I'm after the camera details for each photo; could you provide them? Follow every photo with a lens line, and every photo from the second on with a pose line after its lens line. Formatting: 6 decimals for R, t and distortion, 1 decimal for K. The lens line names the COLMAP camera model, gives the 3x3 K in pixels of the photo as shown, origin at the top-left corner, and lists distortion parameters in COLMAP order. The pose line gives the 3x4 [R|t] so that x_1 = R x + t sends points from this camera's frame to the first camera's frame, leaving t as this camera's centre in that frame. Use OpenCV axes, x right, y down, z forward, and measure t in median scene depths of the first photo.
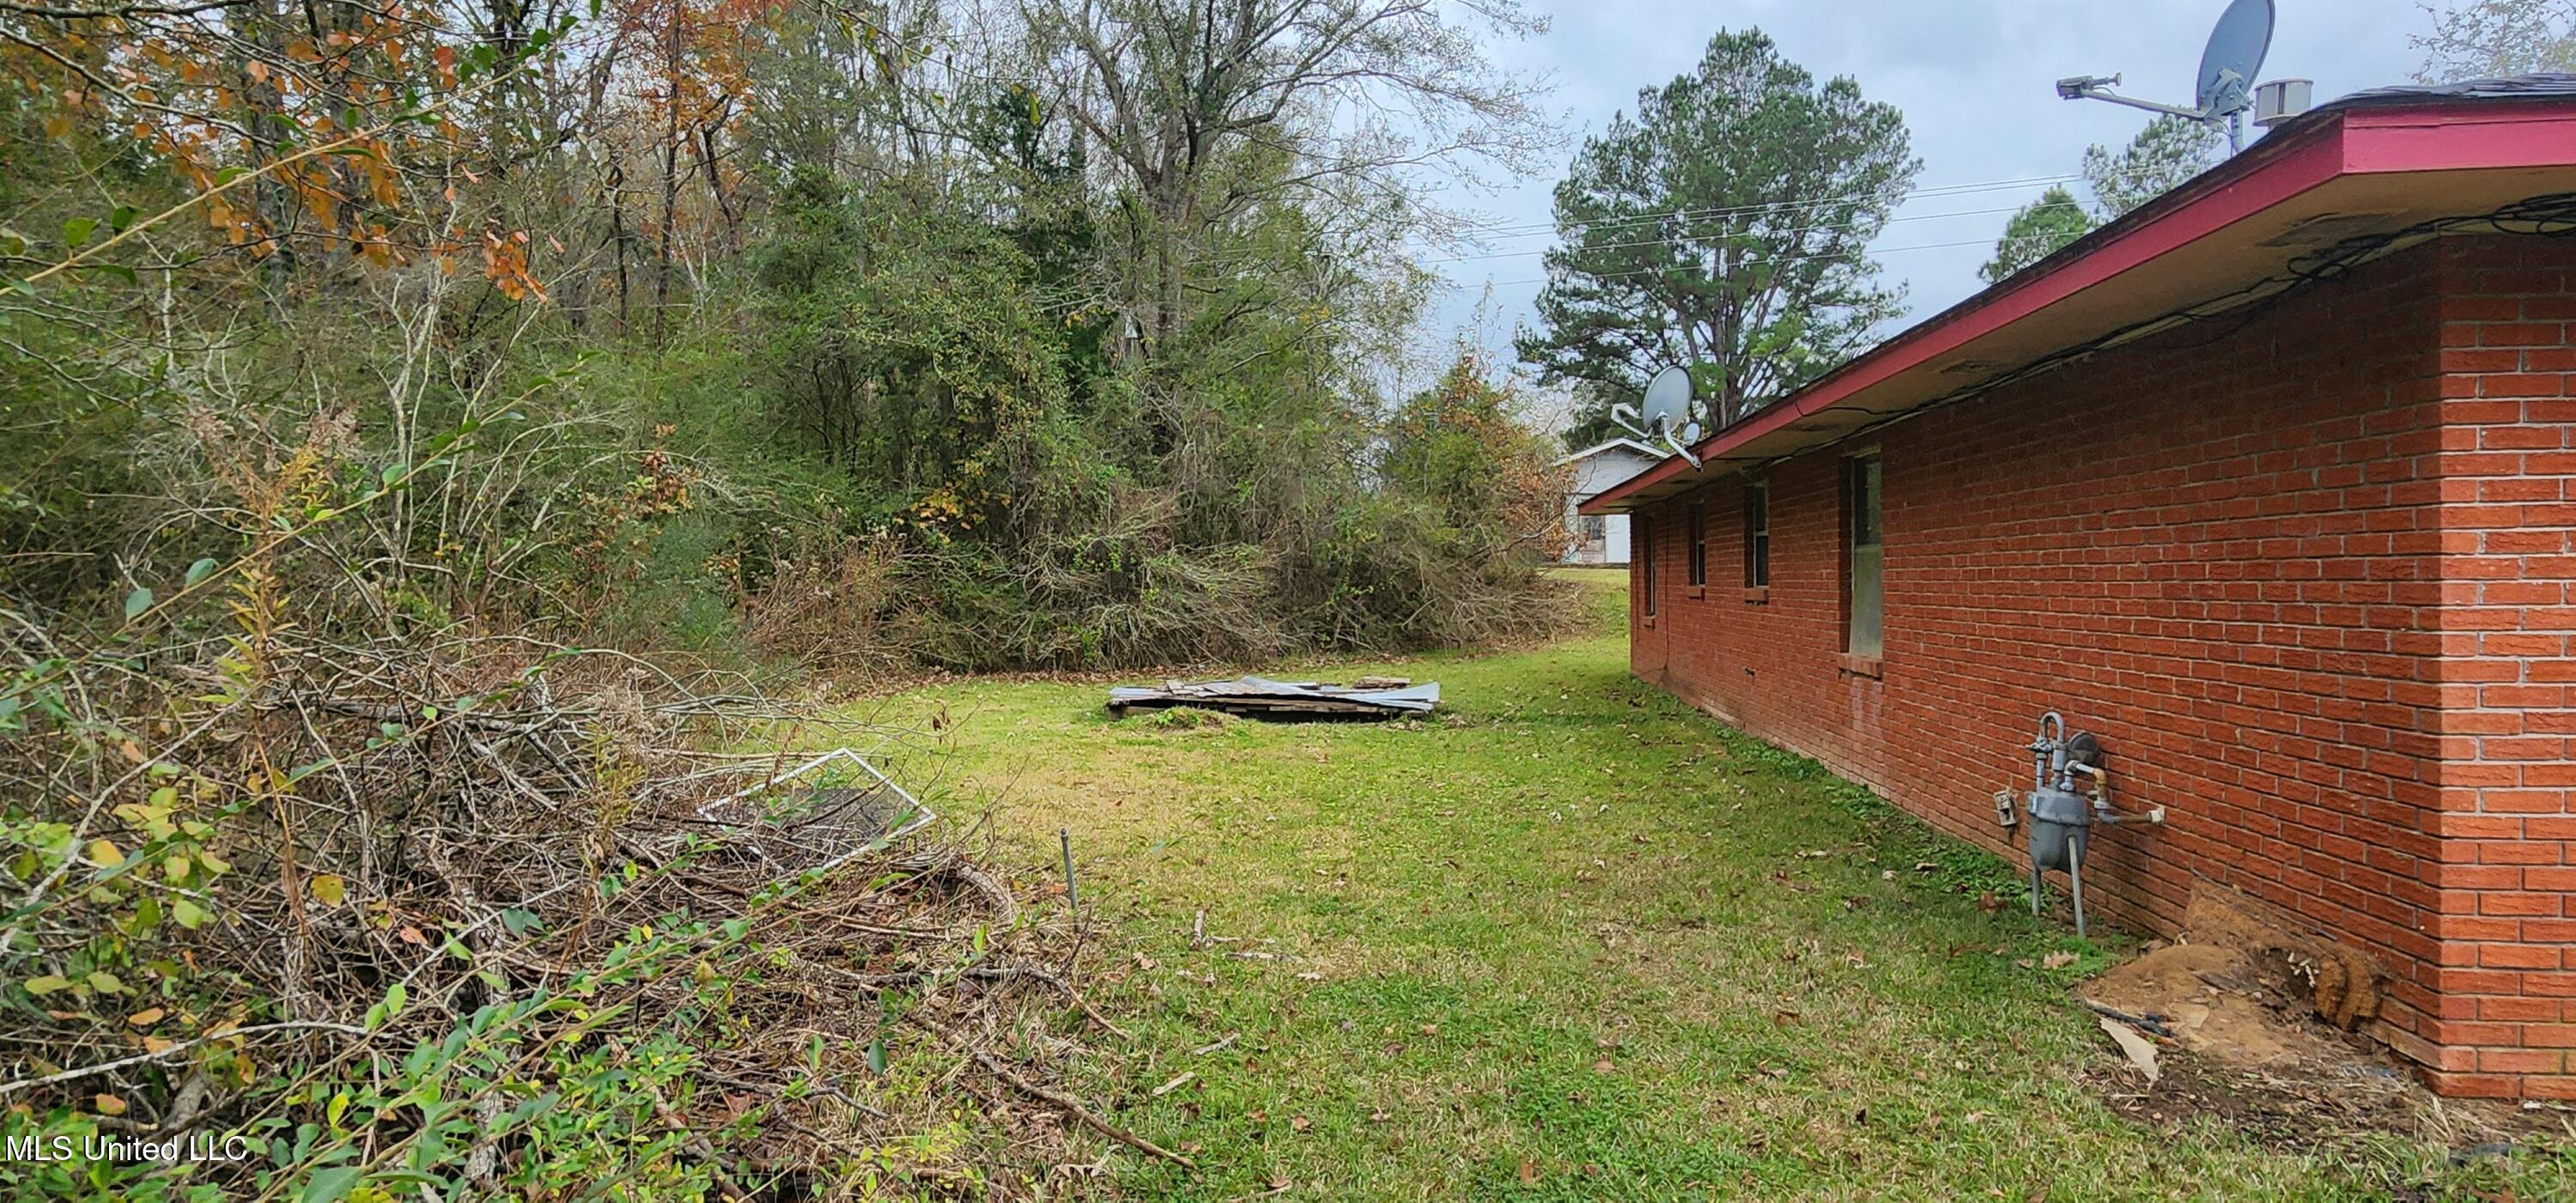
lens RADIAL K [[1395.1, 0, 1283.9], [0, 1395.1, 600.5], [0, 0, 1]] dist [0.002673, -0.003672]
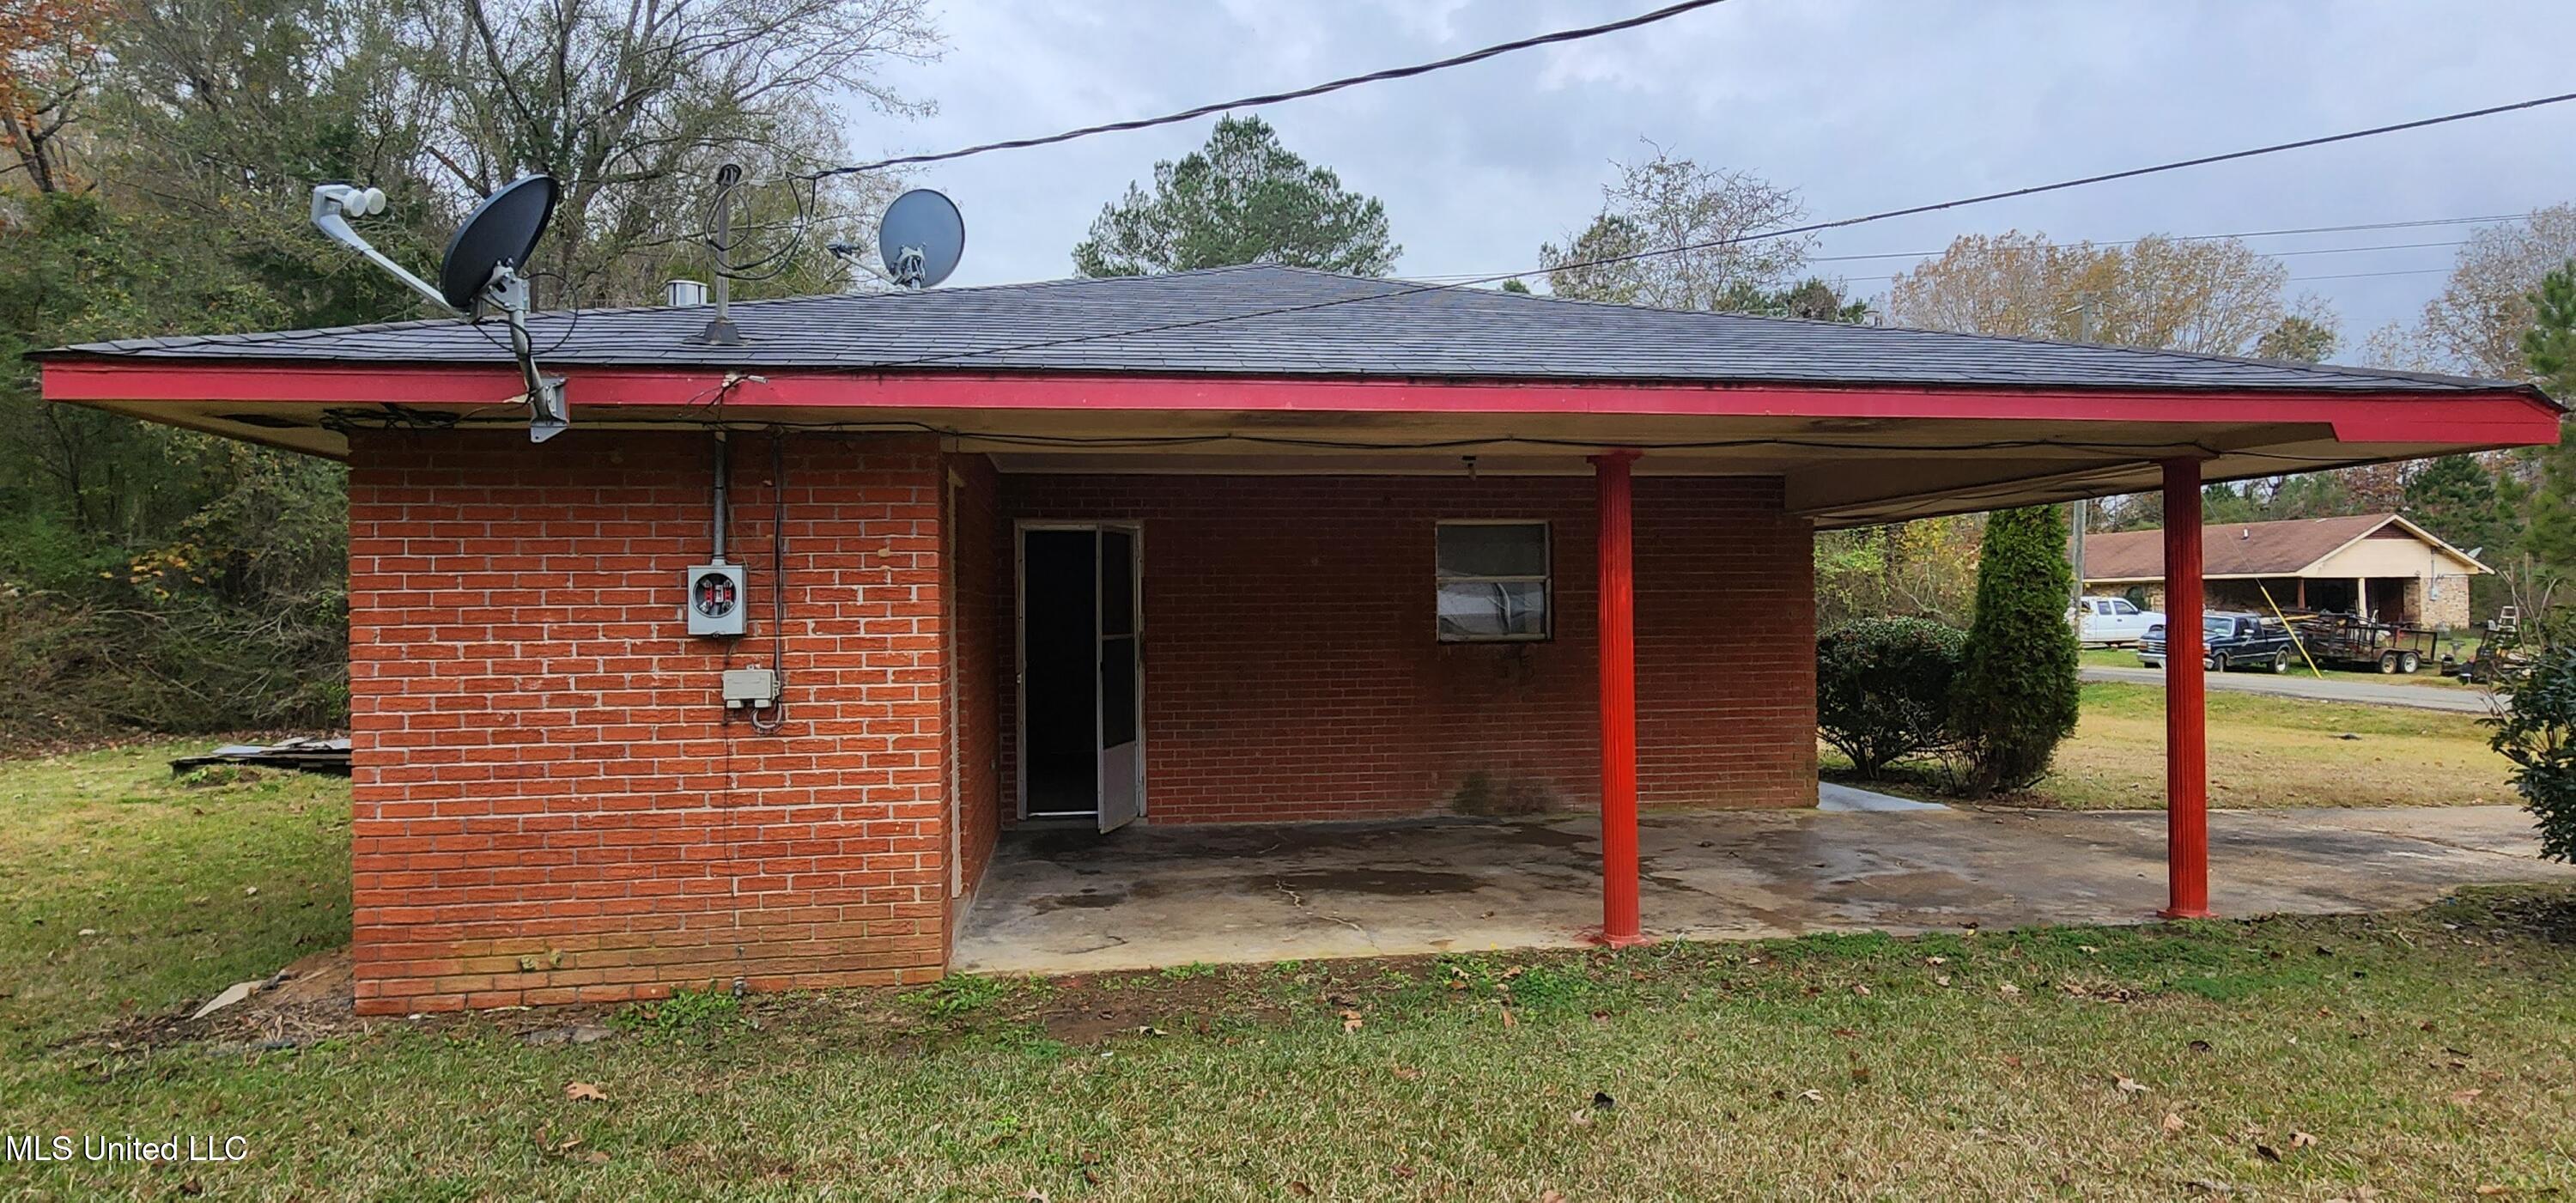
lens RADIAL K [[1392.0, 0, 1285.6], [0, 1392.0, 594.9], [0, 0, 1]] dist [0.001235, -0.002103]
pose [[0.966400, -0.000146, 0.257041, 0.742213], [0.009027, 0.999402, -0.033370, -0.013701], [-0.256883, 0.034569, 0.965824, -0.354412]]
